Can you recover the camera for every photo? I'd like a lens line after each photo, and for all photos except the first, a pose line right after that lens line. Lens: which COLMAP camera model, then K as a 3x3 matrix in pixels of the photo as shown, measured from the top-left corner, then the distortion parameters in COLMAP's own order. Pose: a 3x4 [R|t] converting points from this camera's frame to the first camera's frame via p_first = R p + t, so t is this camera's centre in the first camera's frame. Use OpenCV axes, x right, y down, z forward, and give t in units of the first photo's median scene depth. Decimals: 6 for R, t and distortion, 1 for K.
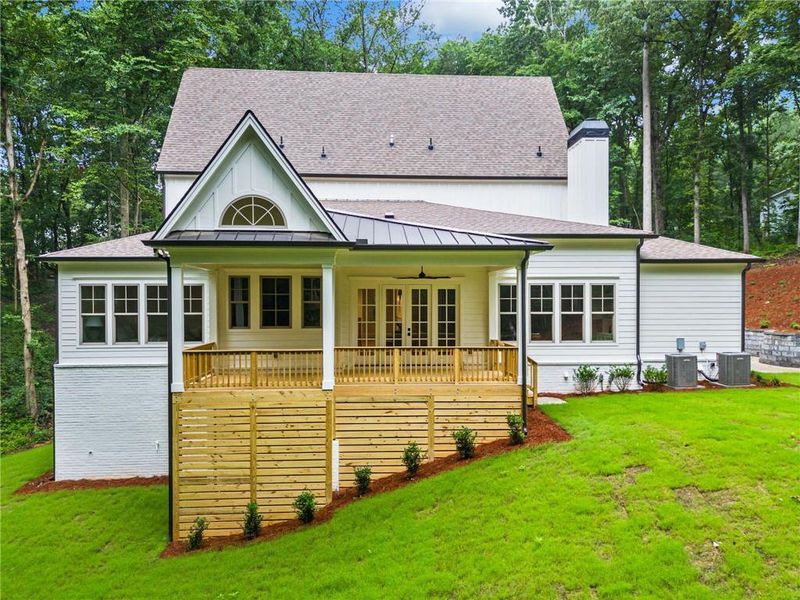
lens RADIAL K [[631.8, 0, 400.0], [0, 631.8, 300.0], [0, 0, 1]] dist [0.007505, 0.002344]
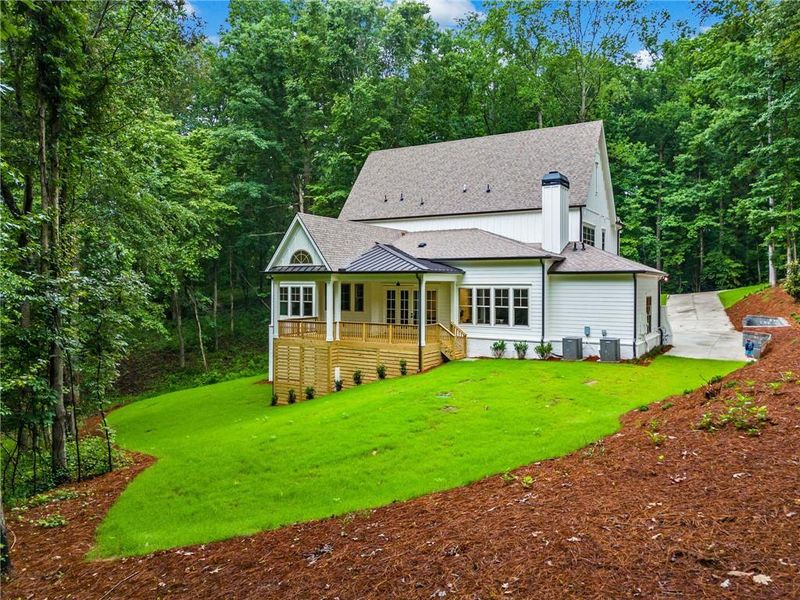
lens RADIAL K [[631.8, 0, 400.0], [0, 631.8, 300.0], [0, 0, 1]] dist [0.007505, 0.002344]
pose [[0.797449, 0.021808, -0.602992, 1.033933], [0.001132, 0.999291, 0.037637, -0.056821], [0.603386, -0.030696, 0.796859, -0.405547]]
